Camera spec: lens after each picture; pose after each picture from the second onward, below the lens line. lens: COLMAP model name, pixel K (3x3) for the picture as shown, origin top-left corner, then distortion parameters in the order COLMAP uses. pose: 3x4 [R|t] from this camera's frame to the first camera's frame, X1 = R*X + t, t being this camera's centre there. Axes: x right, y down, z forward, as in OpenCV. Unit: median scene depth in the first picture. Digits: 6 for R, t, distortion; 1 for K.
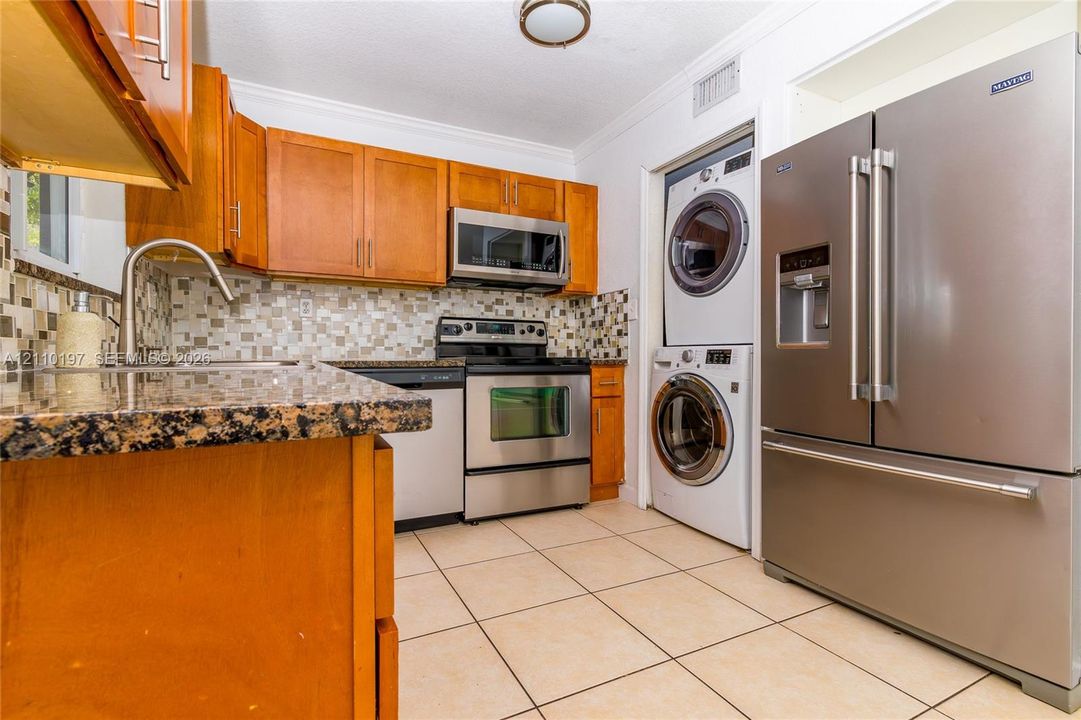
lens RADIAL K [[433.5, 0, 459.6], [0, 433.5, 368.6], [0, 0, 1]] dist [0.001653, 0.000308]
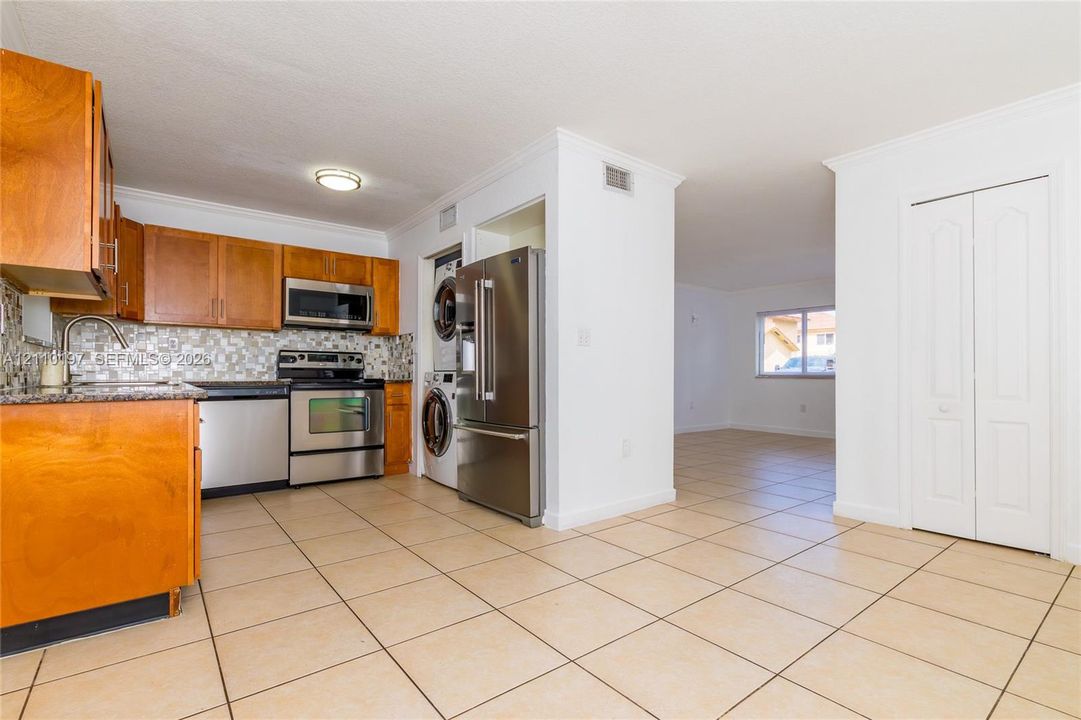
lens RADIAL K [[463.5, 0, 470.1], [0, 463.5, 379.7], [0, 0, 1]] dist [0.004210, -0.000188]
pose [[0.973256, -0.002106, 0.229712, 0.240661], [0.006171, 0.999837, -0.016977, 0.008506], [-0.229639, 0.017941, 0.973110, -0.696726]]
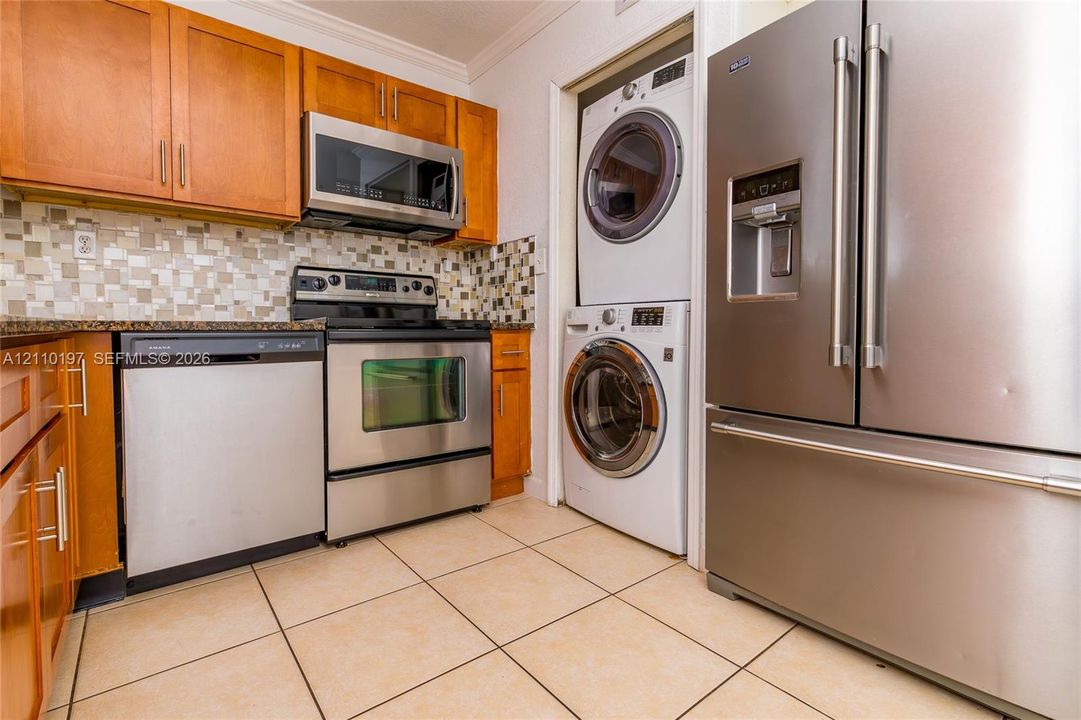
lens RADIAL K [[463.5, 0, 420.7], [0, 463.5, 351.9], [0, 0, 1]] dist [0.004210, -0.000188]
pose [[0.986799, -0.011080, 0.161571, 0.041819], [0.007899, 0.999762, 0.020315, 0.015463], [-0.161758, -0.018771, 0.986652, 0.201831]]
